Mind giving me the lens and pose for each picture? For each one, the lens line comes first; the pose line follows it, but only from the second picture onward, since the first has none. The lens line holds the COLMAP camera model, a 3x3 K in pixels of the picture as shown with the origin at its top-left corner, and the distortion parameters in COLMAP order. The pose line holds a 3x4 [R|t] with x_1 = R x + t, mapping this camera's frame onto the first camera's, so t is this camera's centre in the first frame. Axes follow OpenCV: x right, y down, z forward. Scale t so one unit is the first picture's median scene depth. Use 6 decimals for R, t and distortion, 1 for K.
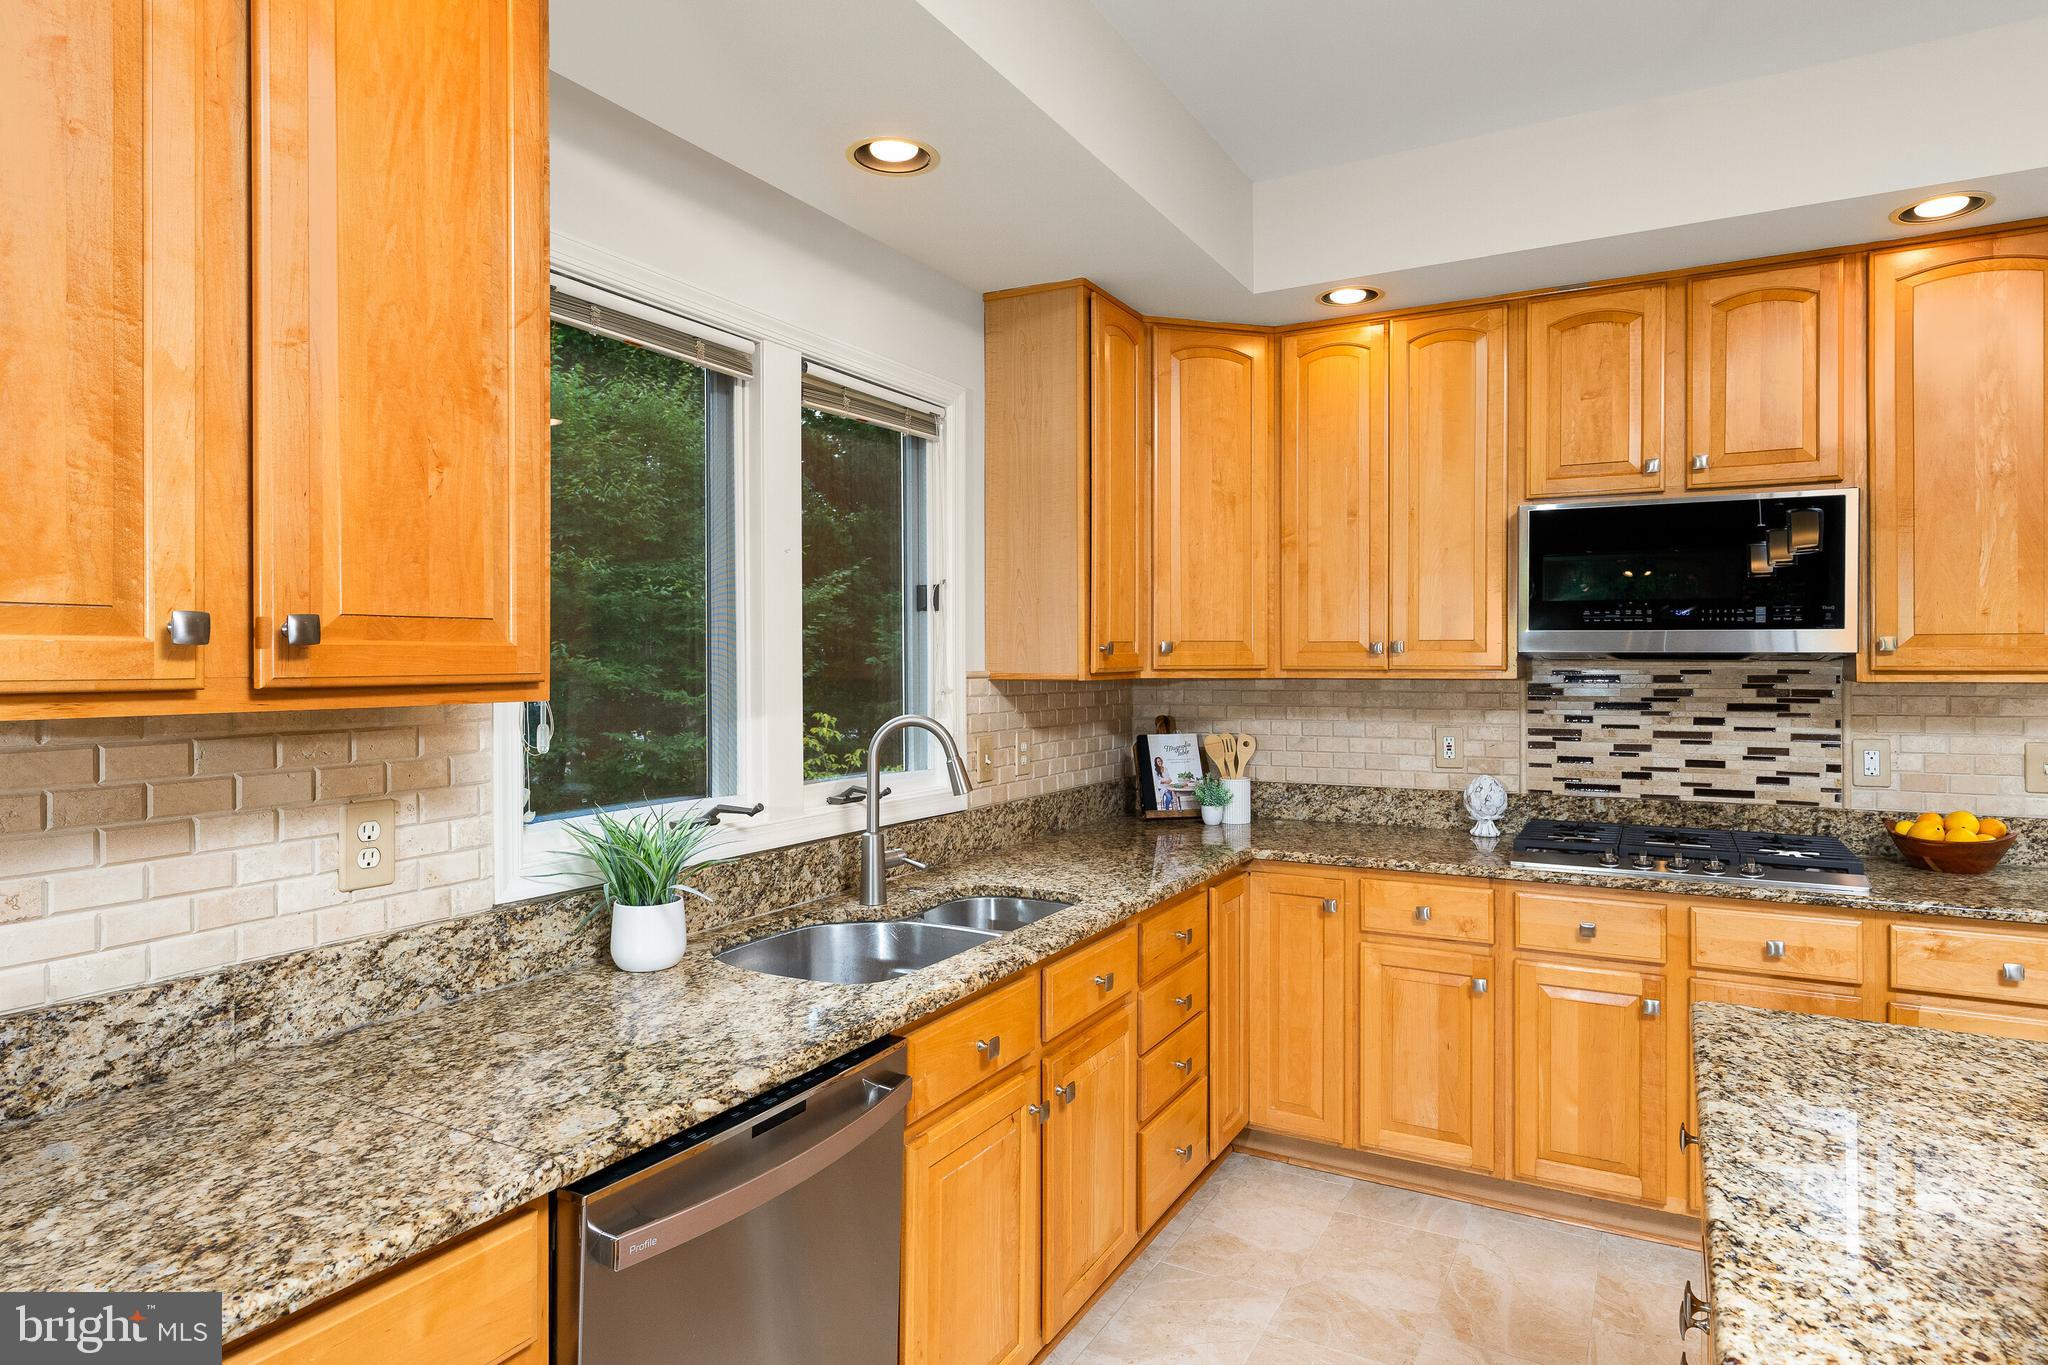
lens RADIAL K [[1157.6, 0, 1022.3], [0, 1157.6, 675.6], [0, 0, 1]] dist [0.001944, 0.000512]
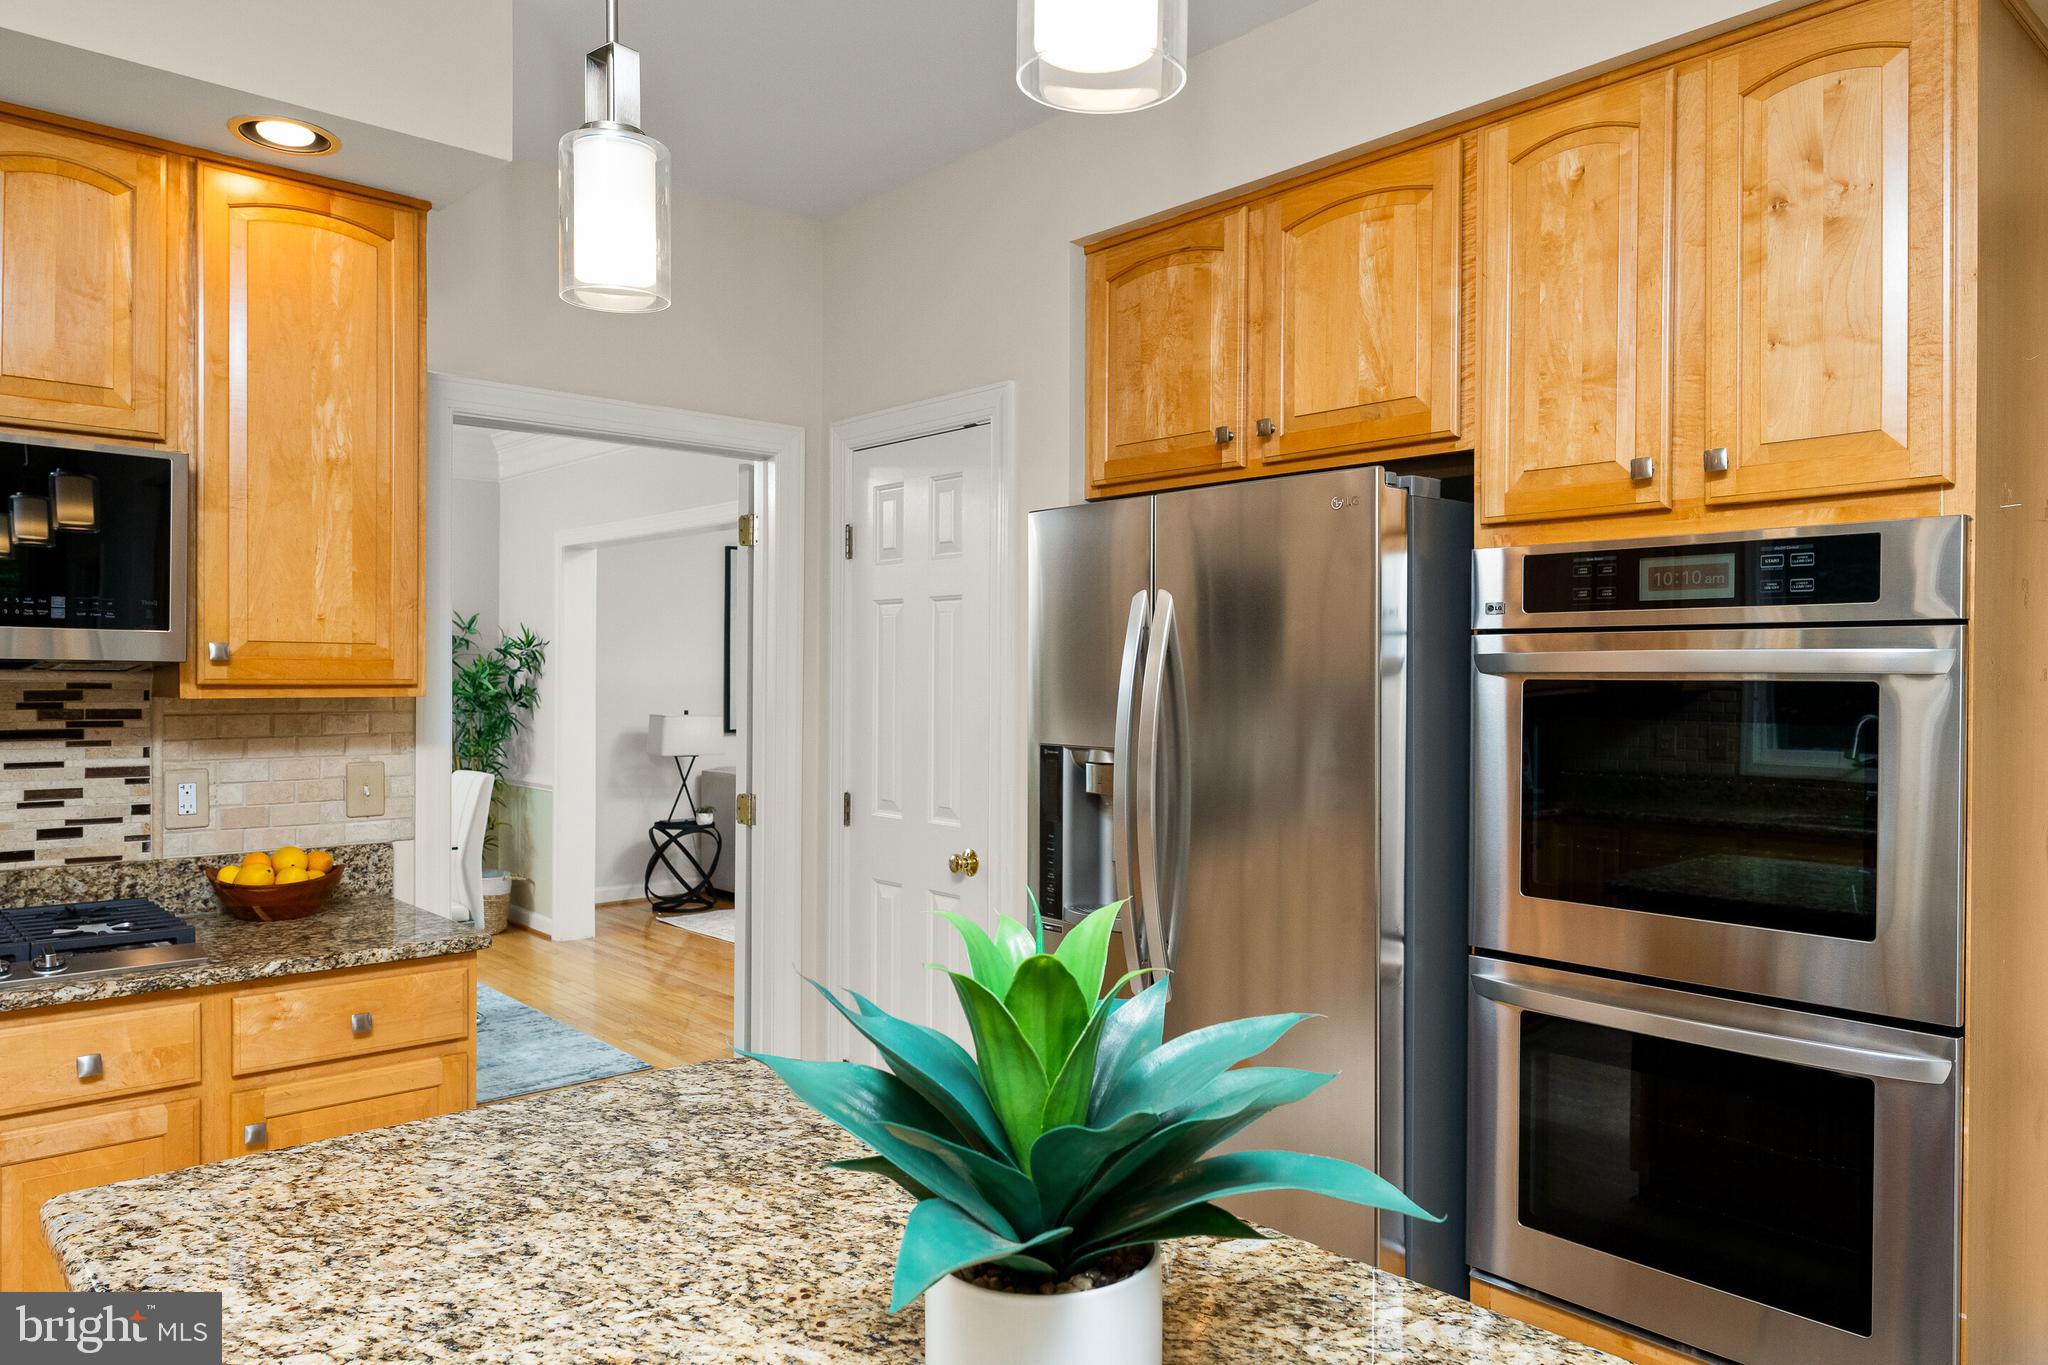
lens RADIAL K [[1354.6, 0, 1023.6], [0, 1354.6, 685.4], [0, 0, 1]] dist [0.008627, -0.000671]
pose [[0.316979, -0.002394, 0.948429, 0.023579], [0.003902, 0.999992, 0.001220, -0.002645], [-0.948424, 0.003314, 0.316986, 0.166547]]
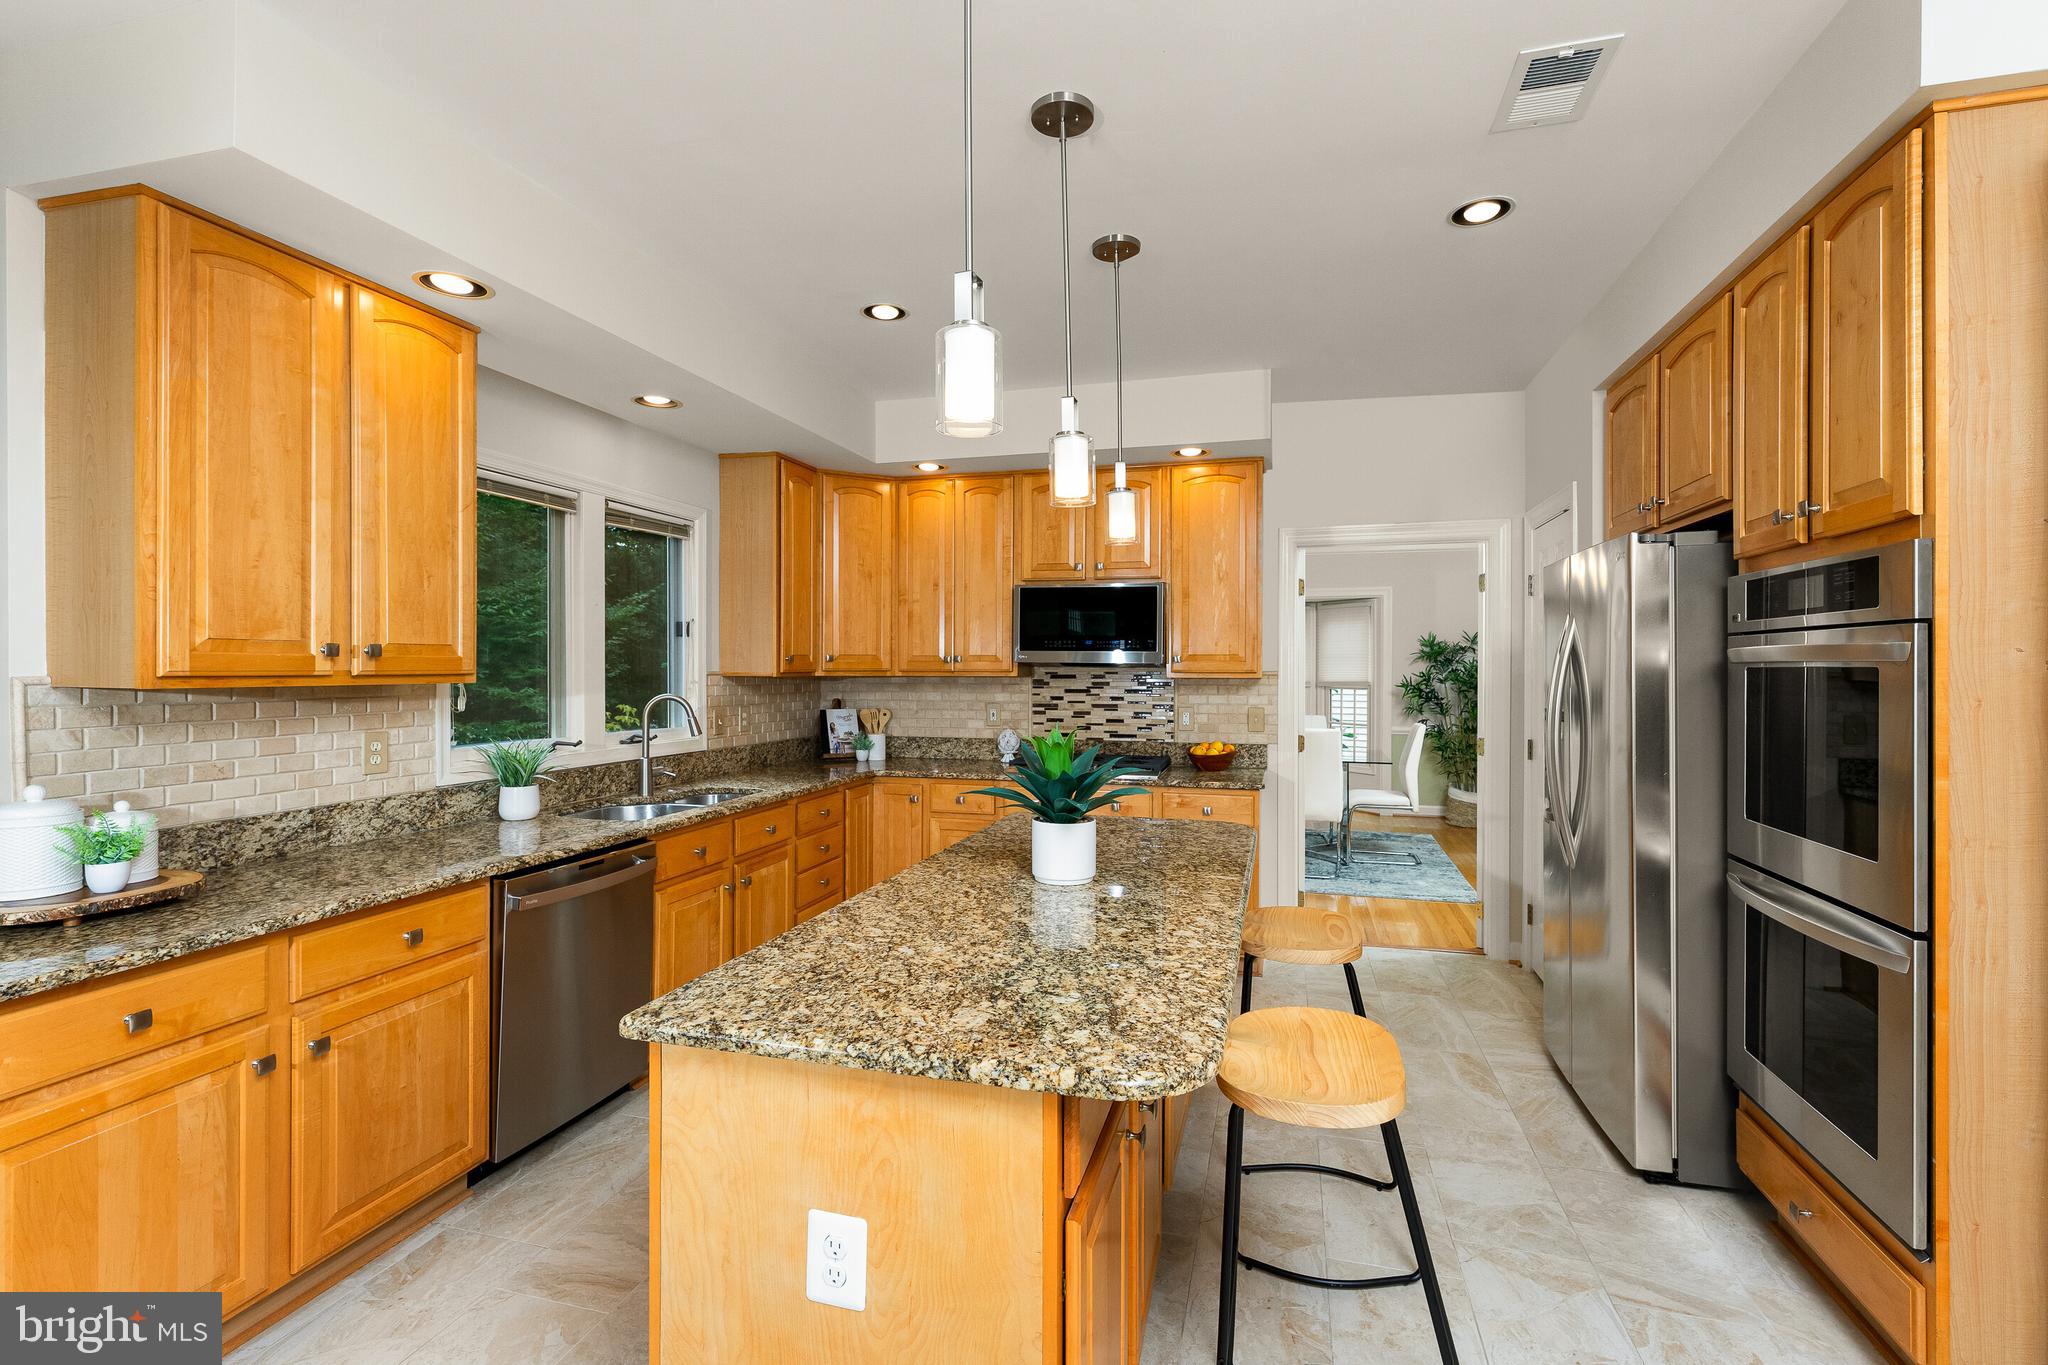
lens RADIAL K [[918.1, 0, 1029.5], [0, 918.1, 674.0], [0, 0, 1]] dist [-0.001802, -0.000460]
pose [[0.971038, 0.002370, 0.238913, 0.107116], [-0.001315, 0.999989, -0.004576, 0.006941], [-0.238921, 0.004129, 0.971030, -0.528077]]
